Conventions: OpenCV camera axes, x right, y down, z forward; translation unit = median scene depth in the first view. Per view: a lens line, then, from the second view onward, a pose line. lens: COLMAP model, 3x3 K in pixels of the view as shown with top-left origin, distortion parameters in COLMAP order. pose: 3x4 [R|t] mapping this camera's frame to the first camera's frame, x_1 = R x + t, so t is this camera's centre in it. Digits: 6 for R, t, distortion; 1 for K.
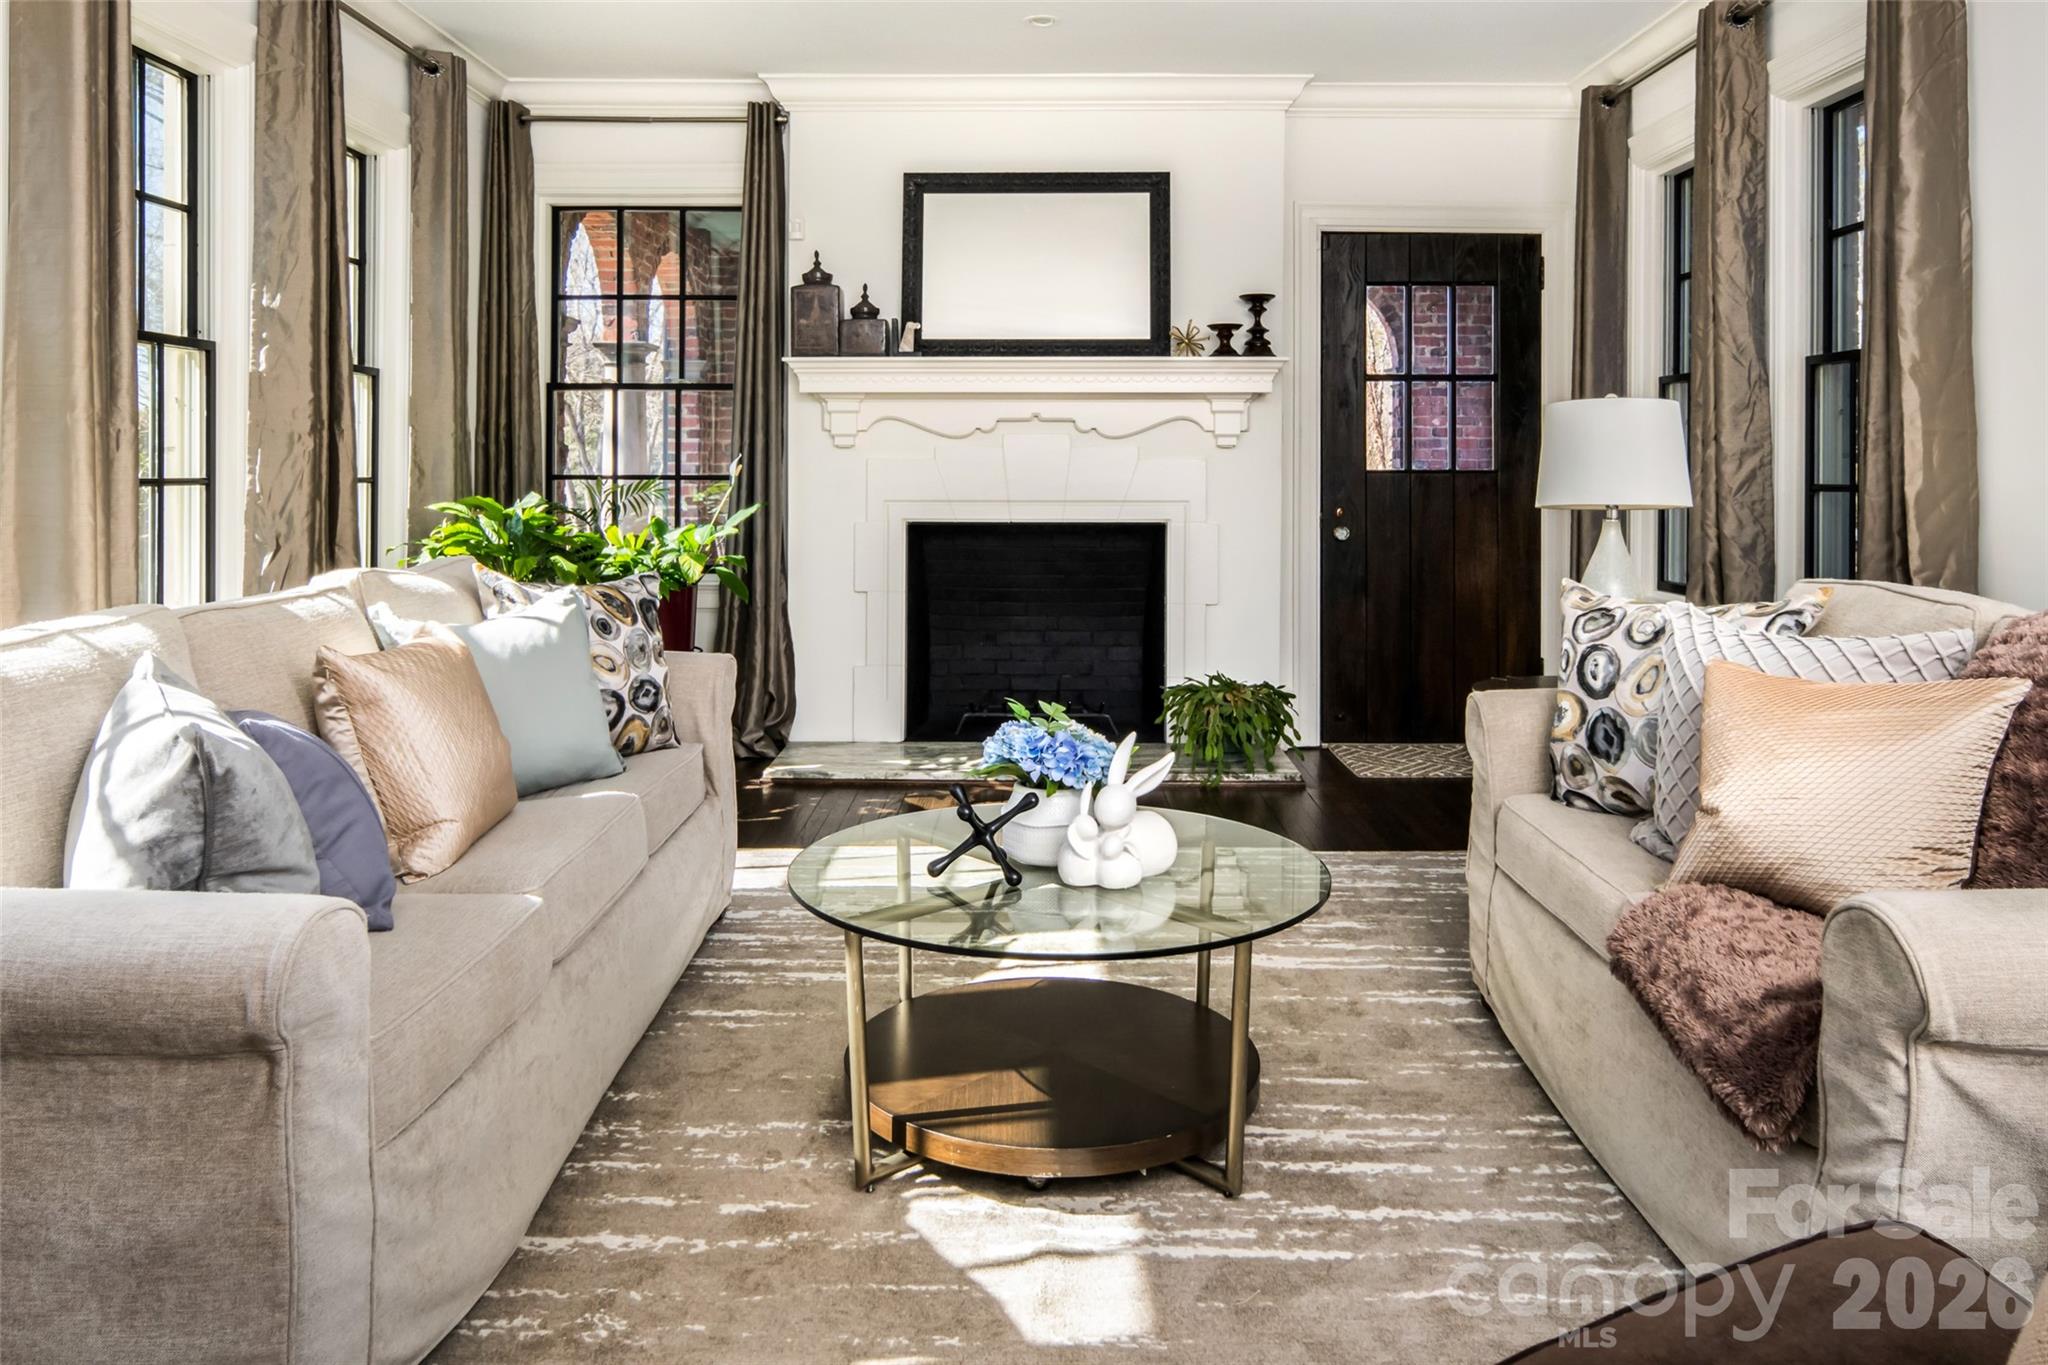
lens RADIAL K [[1422.1, 0, 1024.2], [0, 1422.1, 565.5], [0, 0, 1]] dist [0.003604, -0.000268]
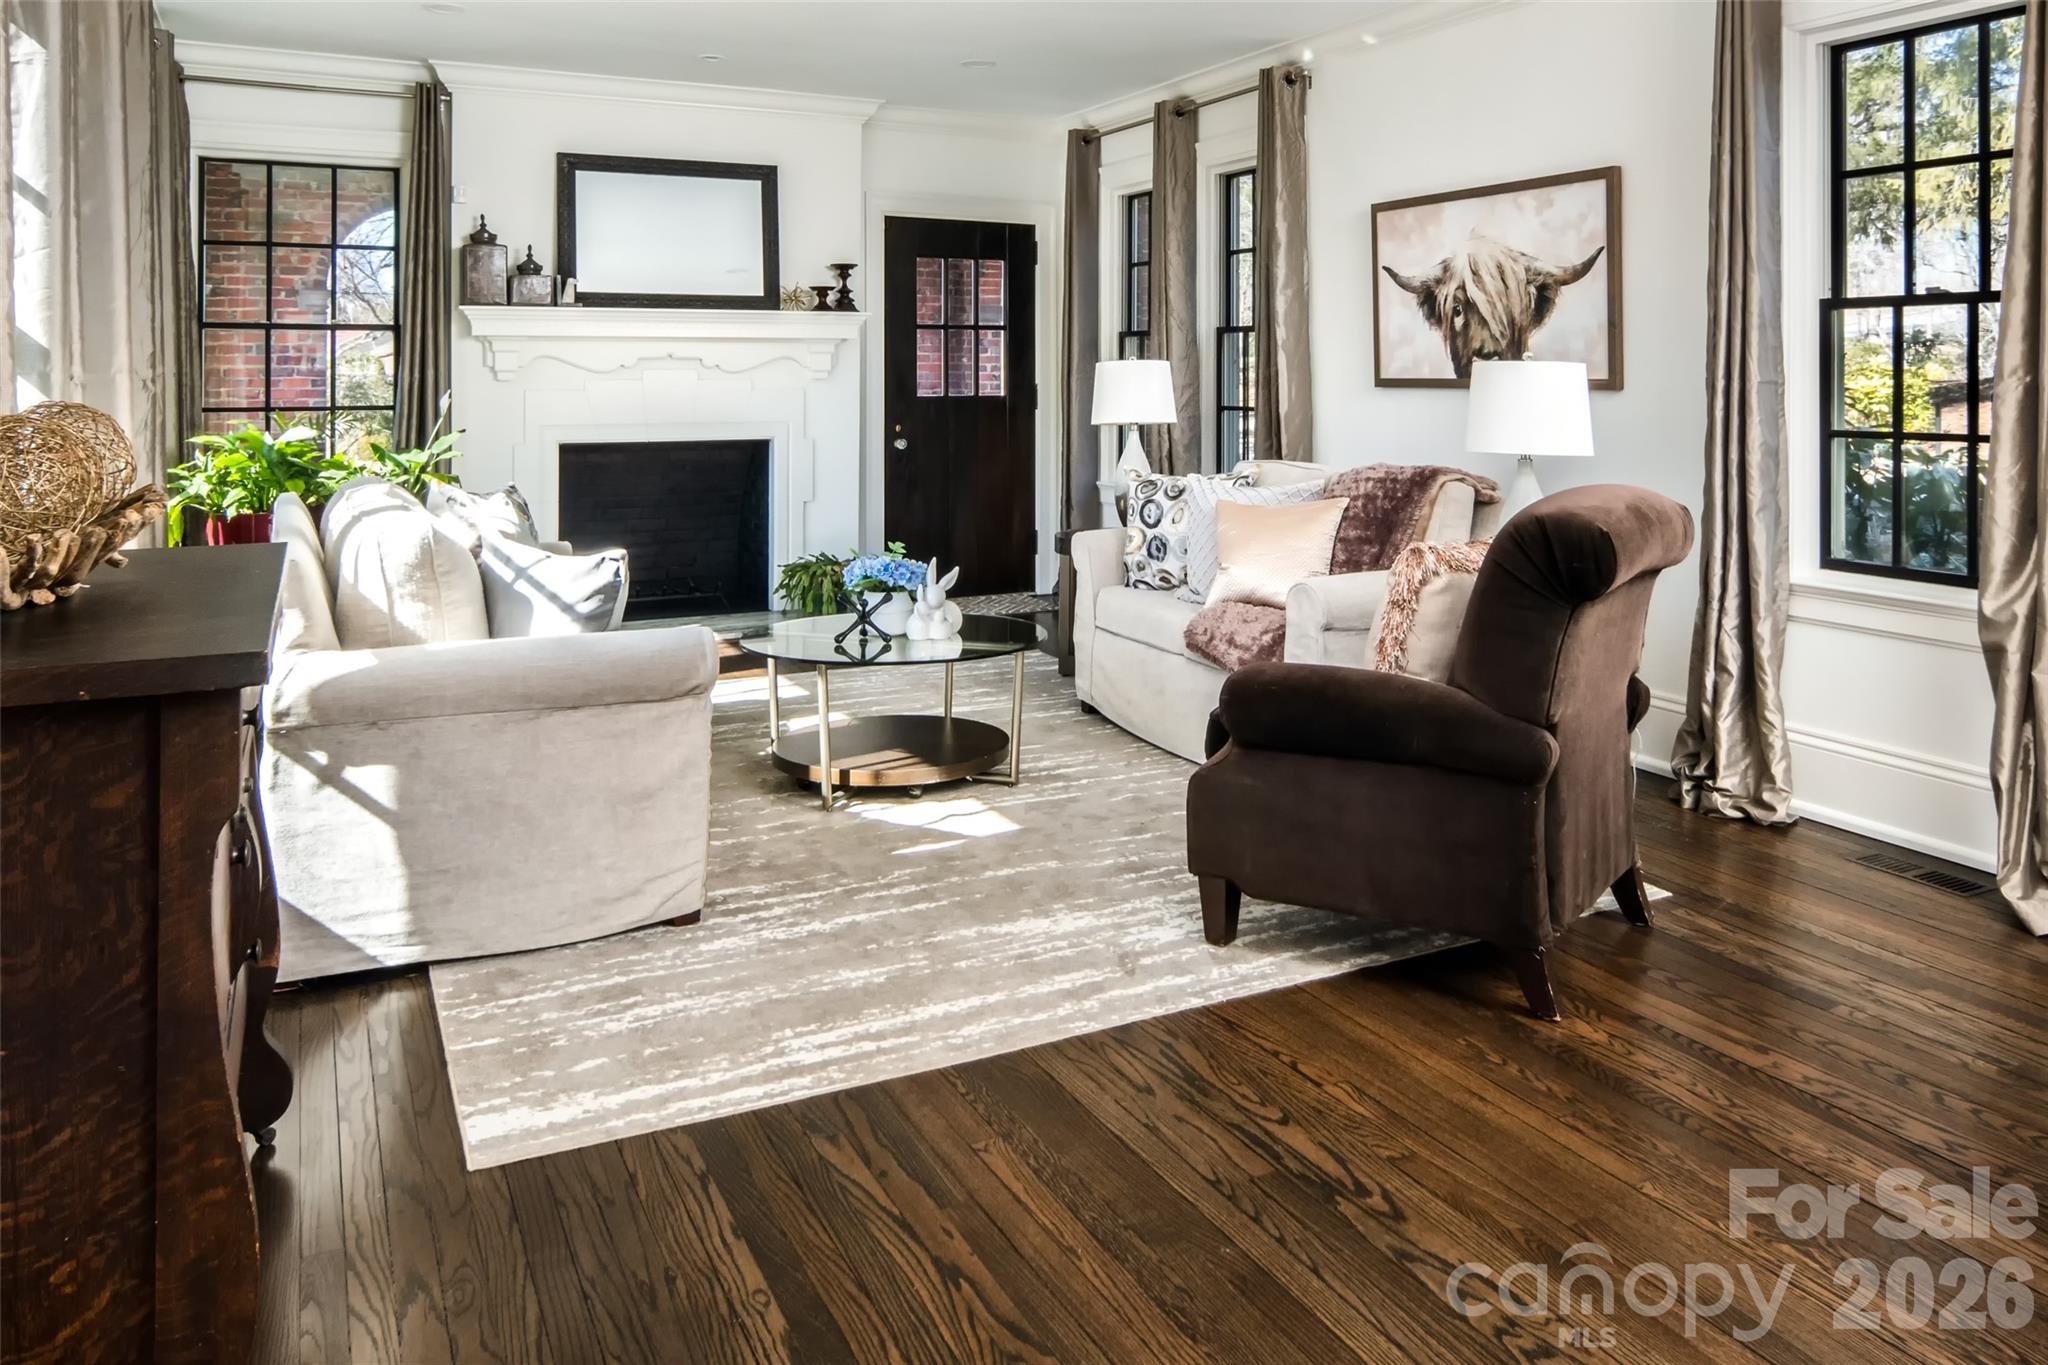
lens RADIAL K [[1505.1, 0, 1024.0], [0, 1505.1, 682.5], [0, 0, 1]] dist [-0.000258, -0.006514]
pose [[0.903353, -0.091092, 0.419114, -0.310707], [0.034866, 0.989548, 0.139924, 0.005747], [-0.427479, -0.111788, 0.897087, -0.378937]]
